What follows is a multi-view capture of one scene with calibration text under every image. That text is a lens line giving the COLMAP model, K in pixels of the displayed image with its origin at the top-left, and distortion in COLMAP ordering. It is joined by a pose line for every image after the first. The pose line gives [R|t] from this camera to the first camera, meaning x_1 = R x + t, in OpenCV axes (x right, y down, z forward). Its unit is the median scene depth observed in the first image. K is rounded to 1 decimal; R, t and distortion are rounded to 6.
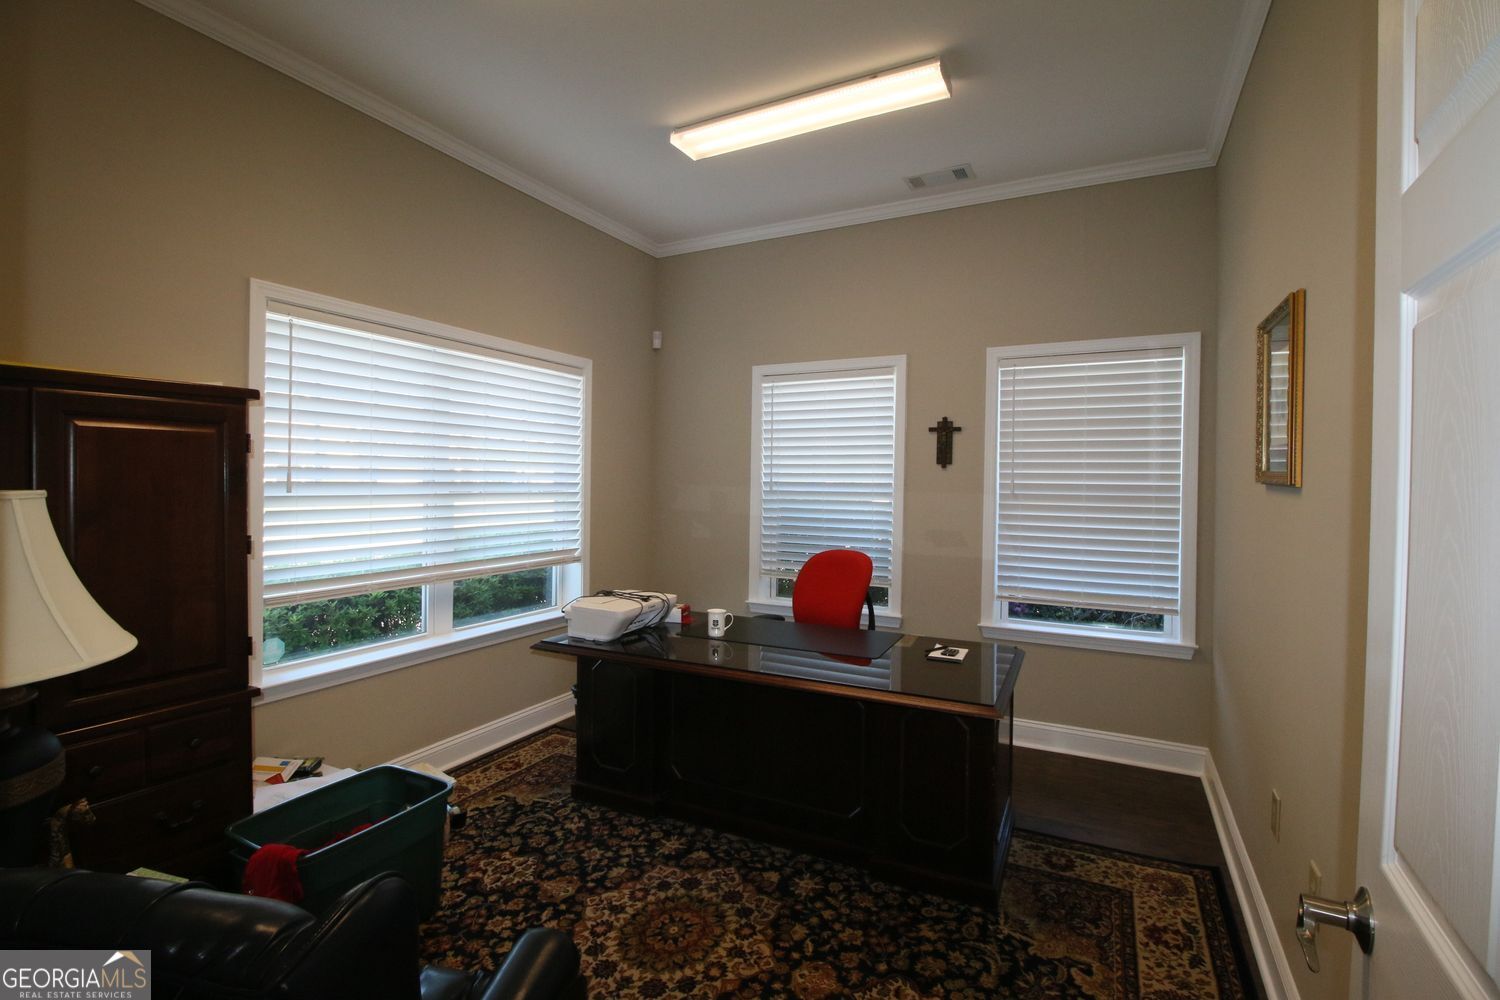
lens RADIAL K [[695.1, 0, 753.0], [0, 695.1, 491.0], [0, 0, 1]] dist [-0.011455, -0.008132]
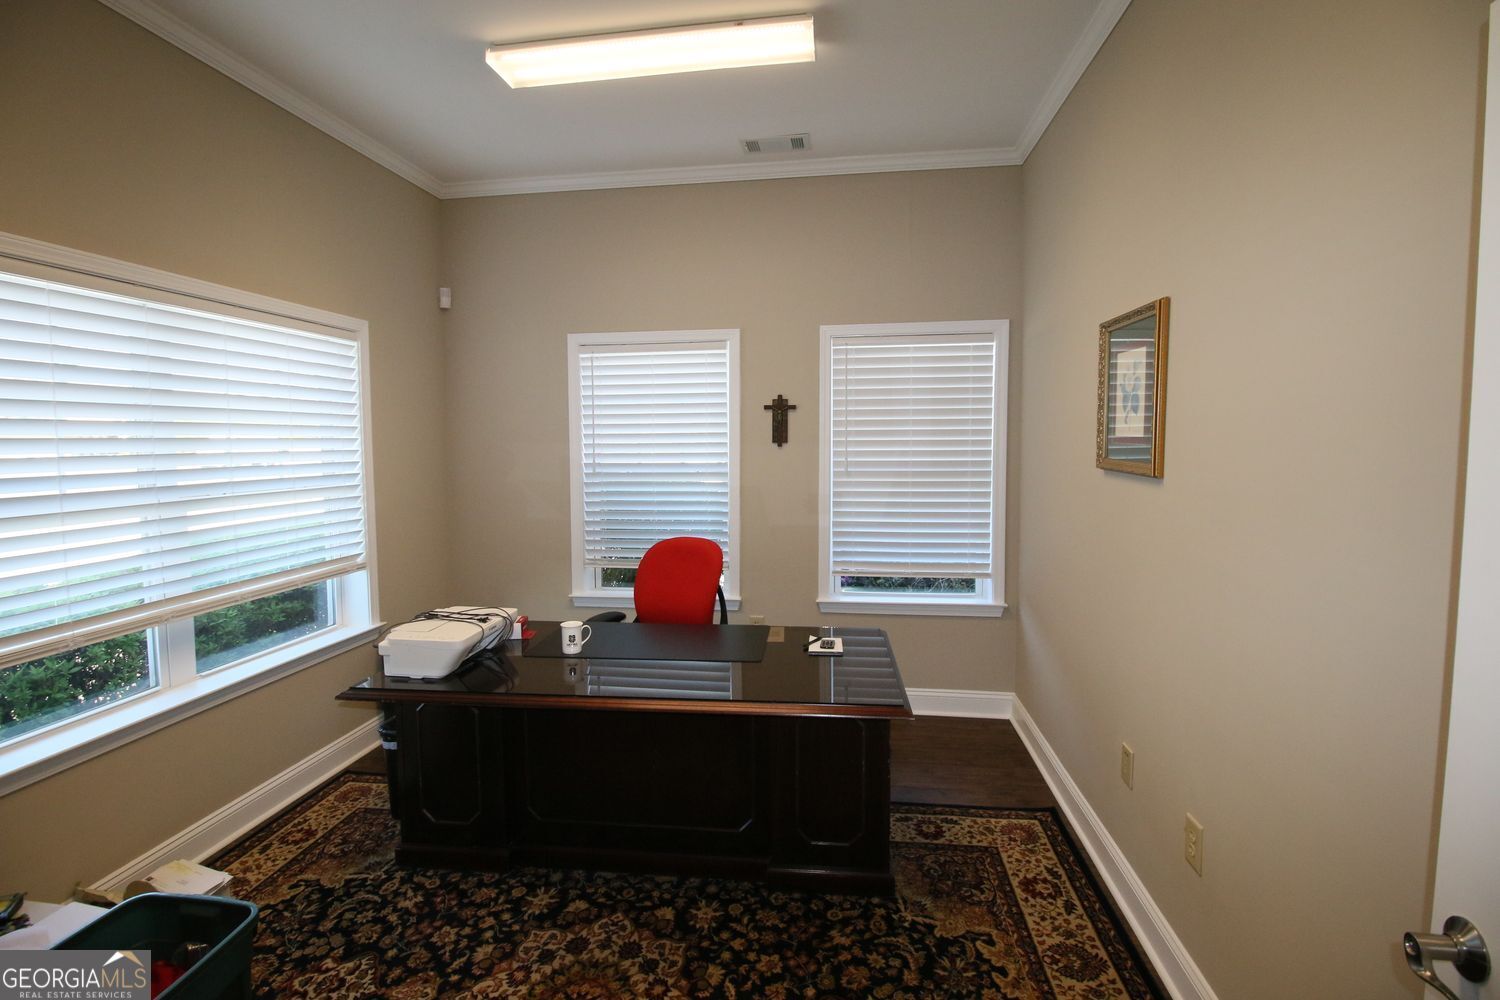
lens RADIAL K [[695.1, 0, 760.5], [0, 695.1, 488.5], [0, 0, 1]] dist [-0.011455, -0.008132]
pose [[0.940216, -0.041544, 0.338035, -0.109877], [0.023055, 0.998019, 0.058530, -0.040726], [-0.339797, -0.047237, 0.939312, 0.101804]]
